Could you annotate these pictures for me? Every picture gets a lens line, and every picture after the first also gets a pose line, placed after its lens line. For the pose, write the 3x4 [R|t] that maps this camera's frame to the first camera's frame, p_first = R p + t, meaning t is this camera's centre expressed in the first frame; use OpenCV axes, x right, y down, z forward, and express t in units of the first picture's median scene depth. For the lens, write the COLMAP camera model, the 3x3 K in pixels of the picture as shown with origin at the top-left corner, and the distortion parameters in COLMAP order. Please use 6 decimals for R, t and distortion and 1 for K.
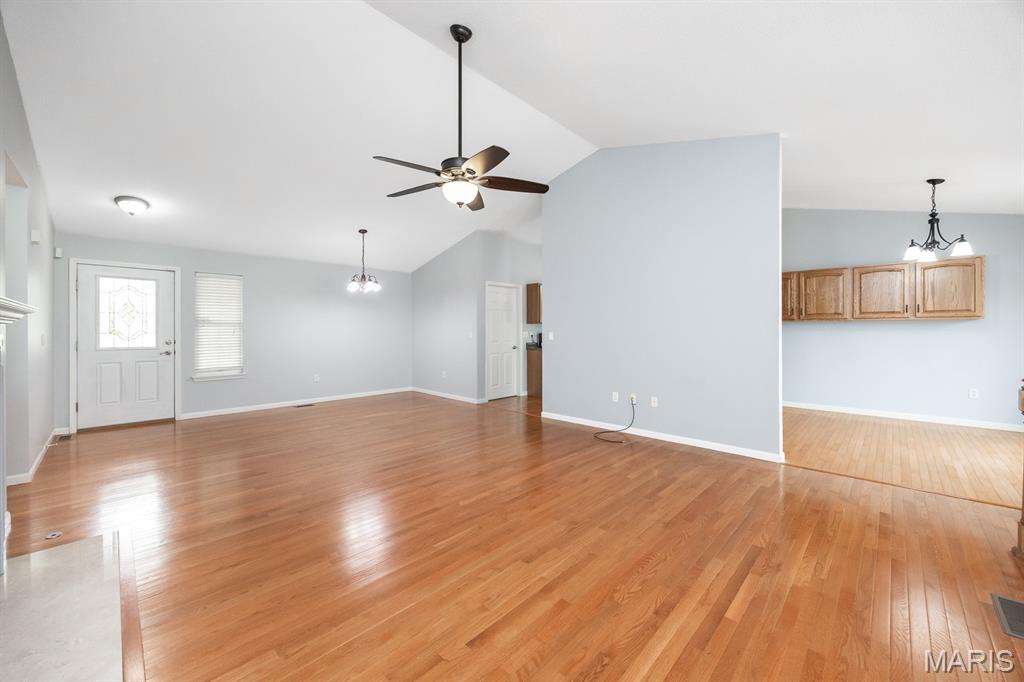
lens RADIAL K [[396.5, 0, 511.9], [0, 396.5, 332.5], [0, 0, 1]] dist [-0.002756, -0.000087]
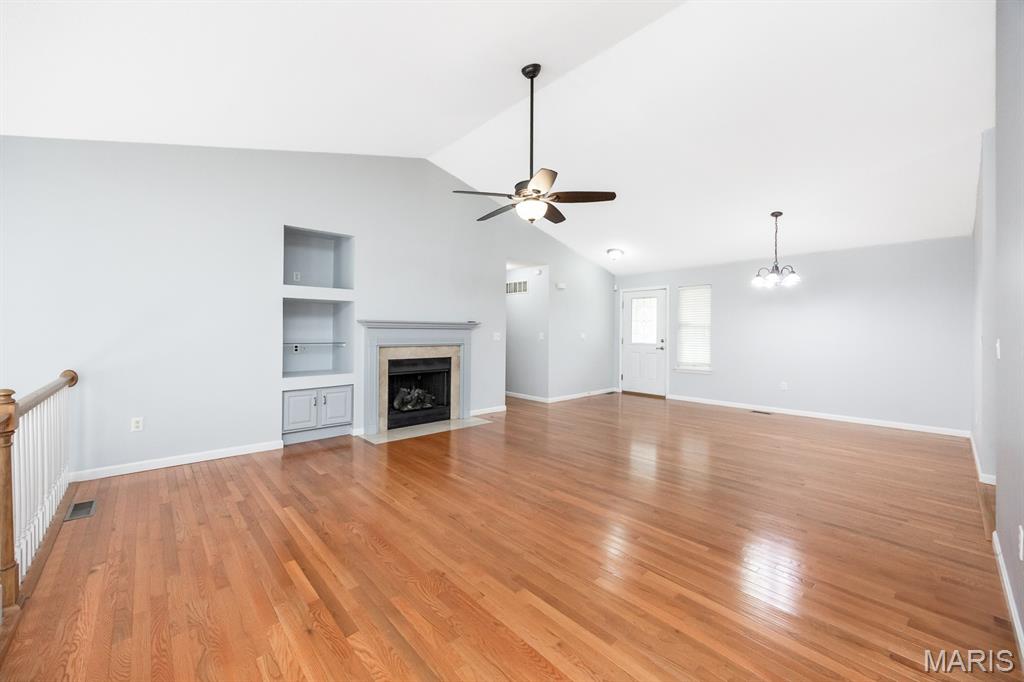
lens RADIAL K [[396.5, 0, 512.0], [0, 396.5, 338.1], [0, 0, 1]] dist [-0.002756, -0.000087]
pose [[-0.056900, 0.017501, -0.998226, 0.745013], [-0.008884, 0.999798, 0.018035, -0.006405], [0.998340, 0.009895, -0.056733, 0.751427]]
